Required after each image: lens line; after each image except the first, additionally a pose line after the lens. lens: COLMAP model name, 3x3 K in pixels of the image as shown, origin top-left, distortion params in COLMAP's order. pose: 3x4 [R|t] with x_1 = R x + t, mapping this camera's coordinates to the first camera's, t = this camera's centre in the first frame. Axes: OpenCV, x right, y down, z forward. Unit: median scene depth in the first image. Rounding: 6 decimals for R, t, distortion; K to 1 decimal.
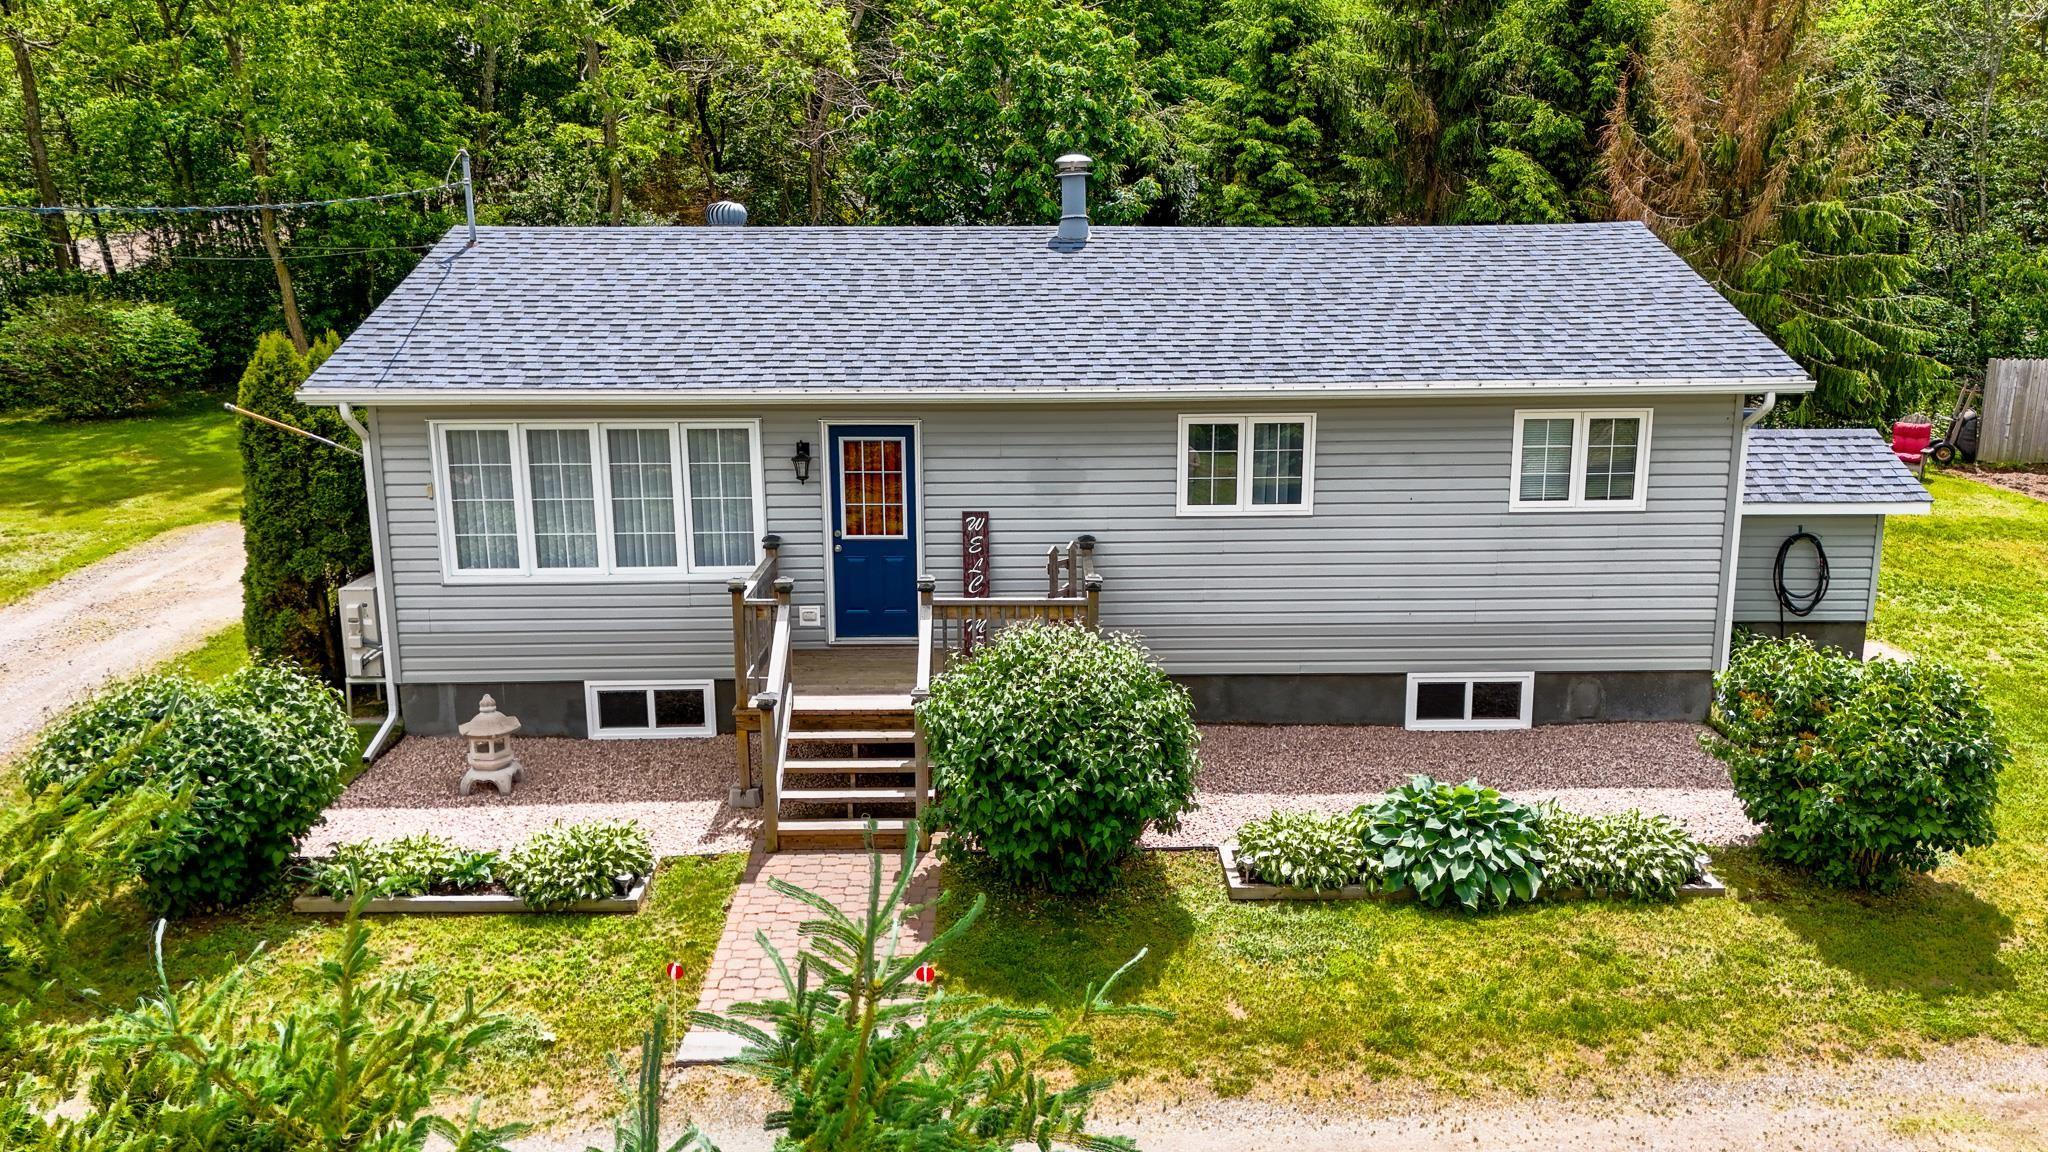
lens RADIAL K [[1572.4, 0, 1060.2], [0, 1572.4, 581.9], [0, 0, 1]] dist [0.050901, -0.003671]
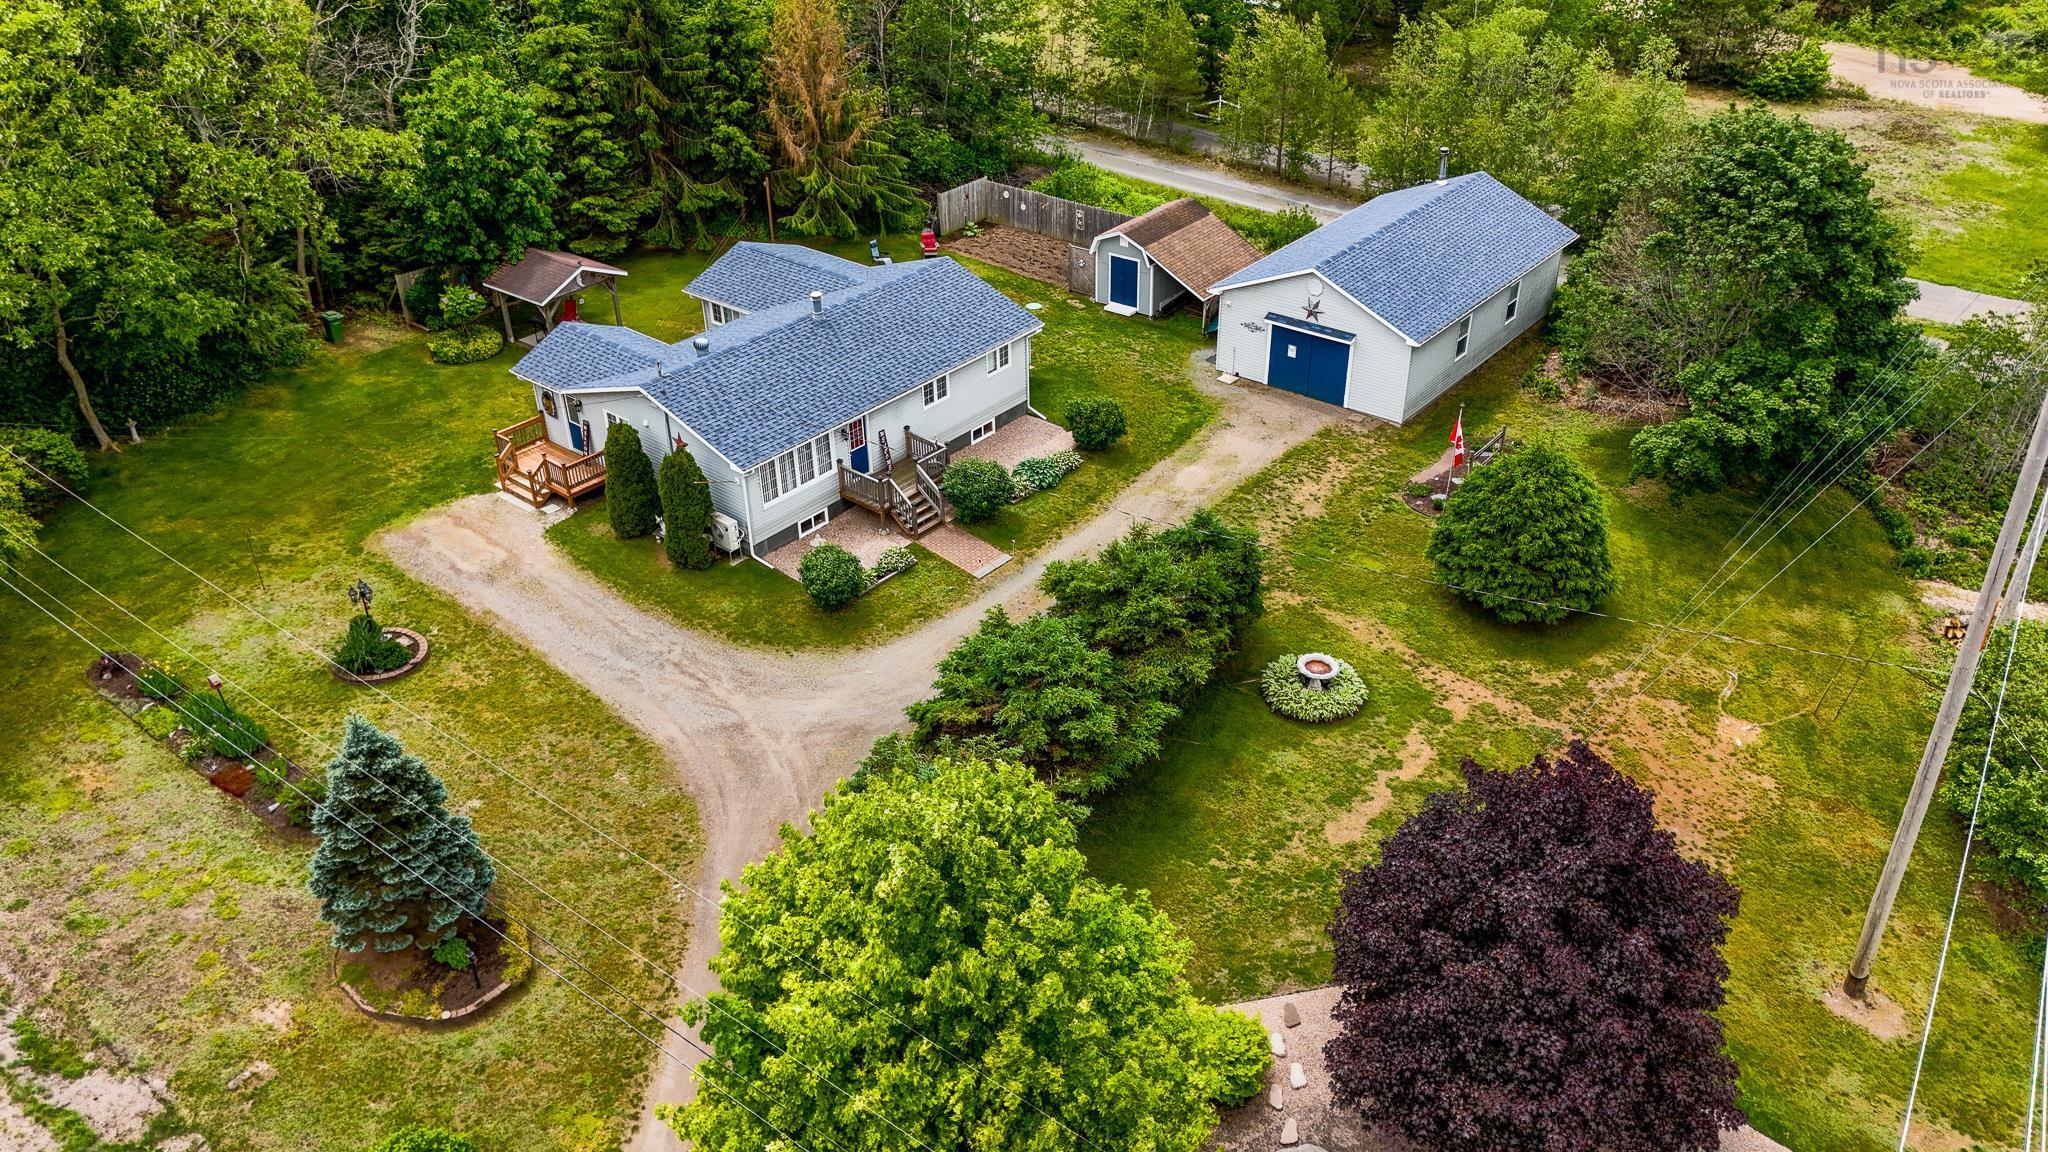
lens RADIAL K [[1509.4, 0, 1024.0], [0, 1509.4, 576.0], [0, 0, 1]] dist [0.112911, -0.000760]
pose [[0.658574, -0.407739, 0.632478, -2.003772], [0.184611, 0.902342, 0.389484, -0.956861], [-0.729520, -0.139742, 0.669532, -1.407308]]
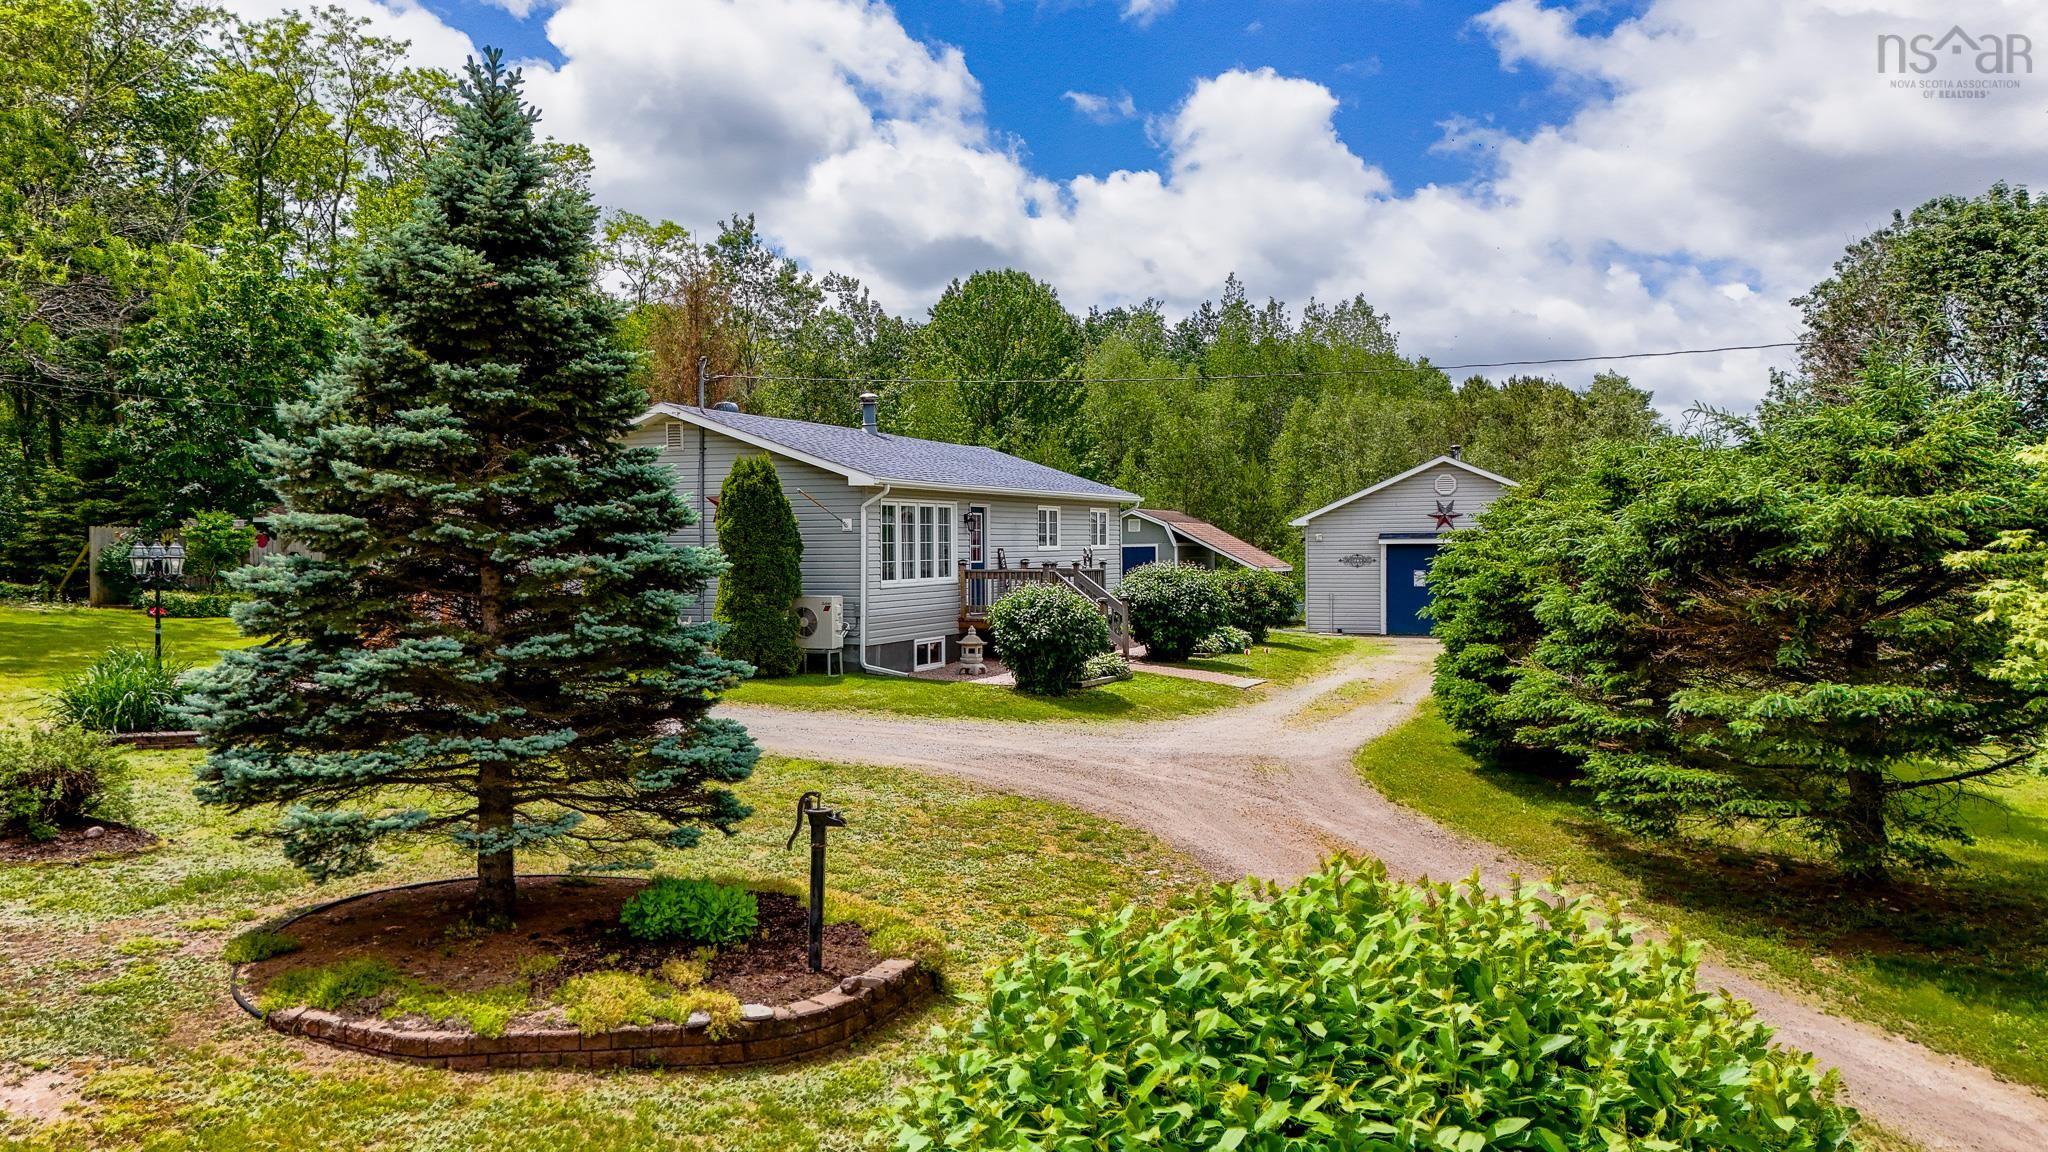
lens RADIAL K [[1520.8, 0, 1024.0], [0, 1520.8, 576.0], [0, 0, 1]] dist [0.078507, -0.069500]
pose [[0.419575, -0.018313, 0.907536, -1.920941], [0.208527, 0.975002, -0.076733, 0.157506], [-0.883444, 0.221441, 0.412905, 0.122111]]
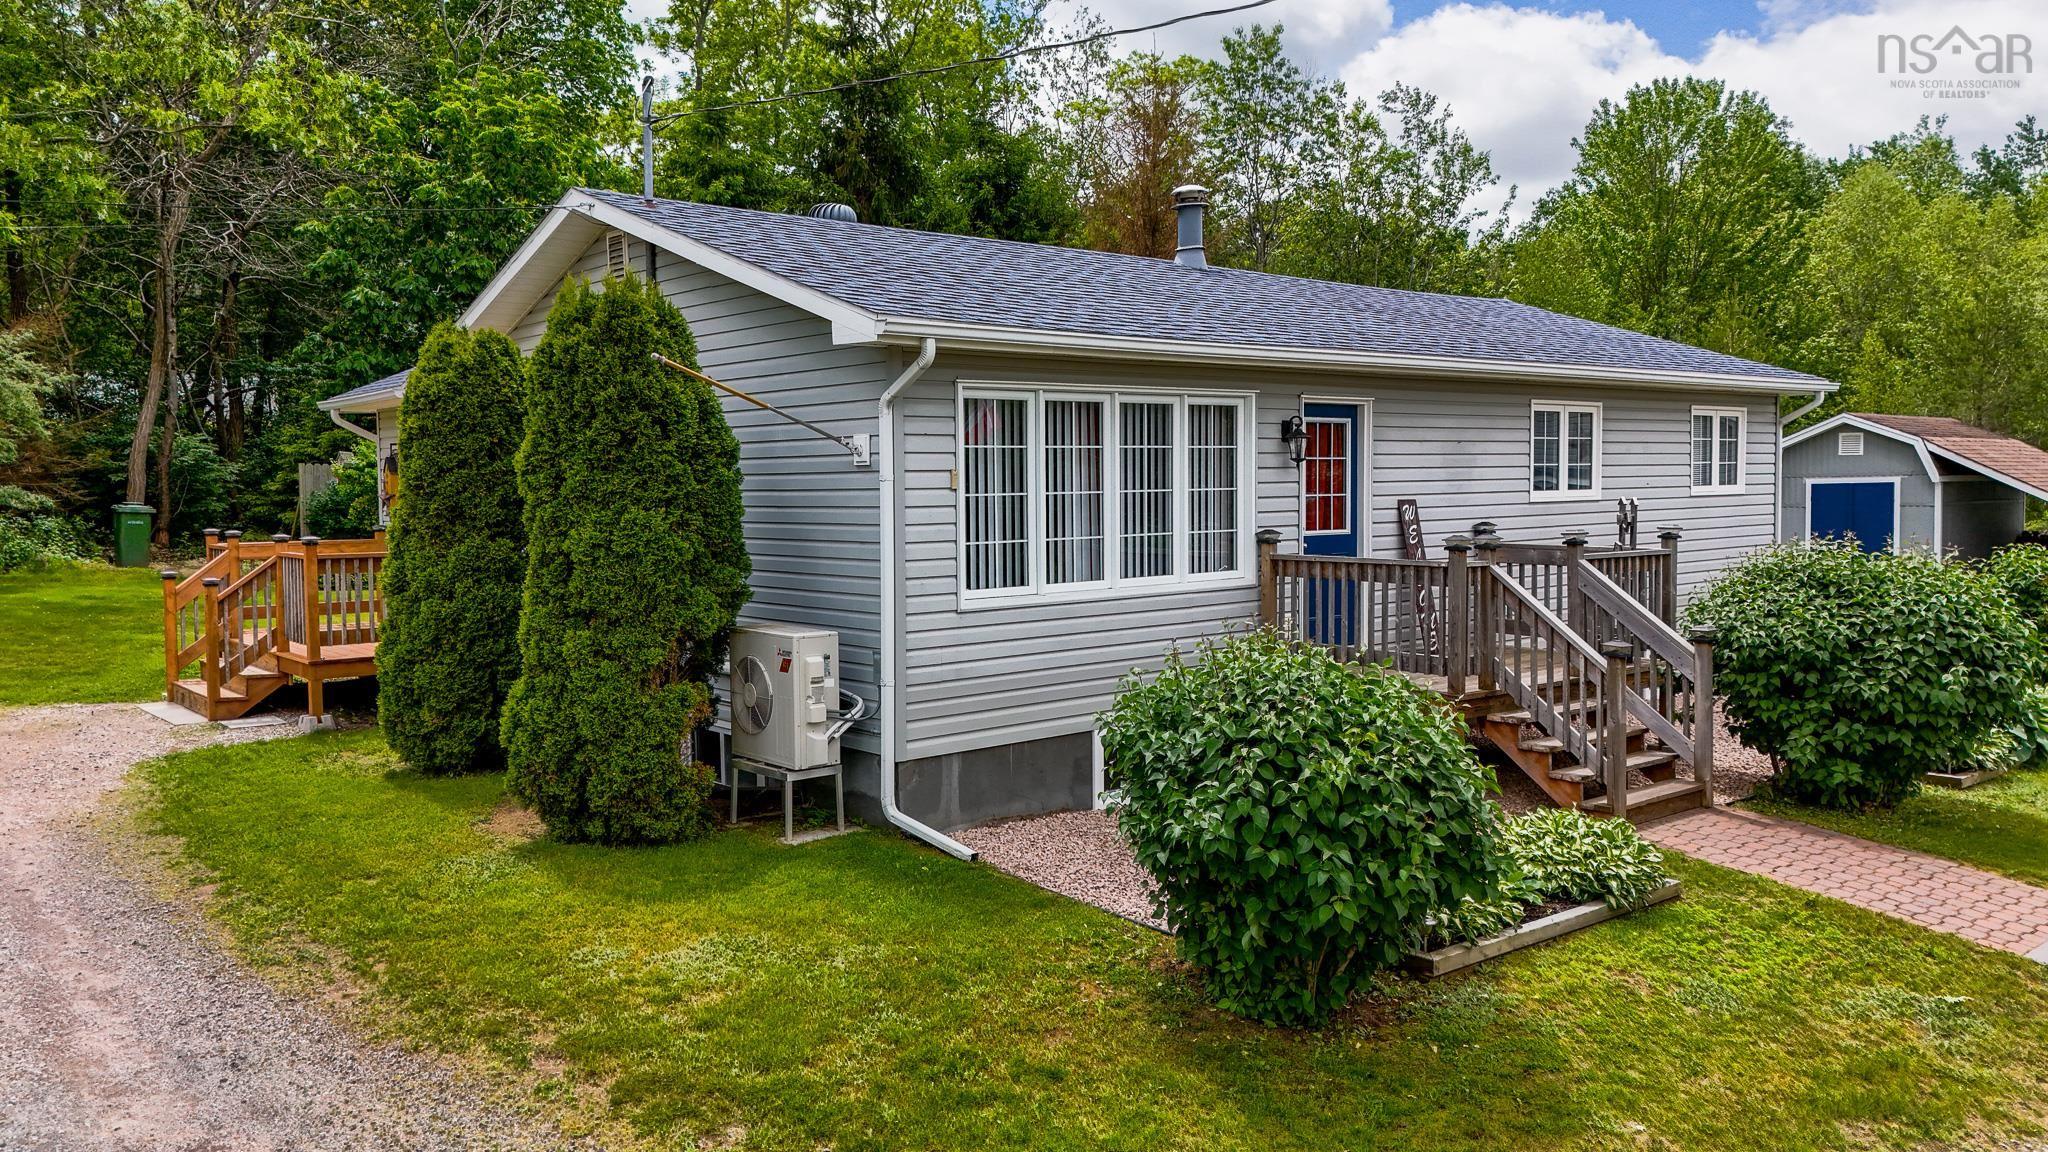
lens RADIAL K [[1520.8, 0, 1024.0], [0, 1520.8, 576.0], [0, 0, 1]] dist [0.078507, -0.069500]
pose [[0.776652, -0.044807, 0.628335, -0.798444], [0.149489, 0.982083, -0.114743, 0.069445], [-0.611936, 0.183045, 0.769434, 0.449834]]
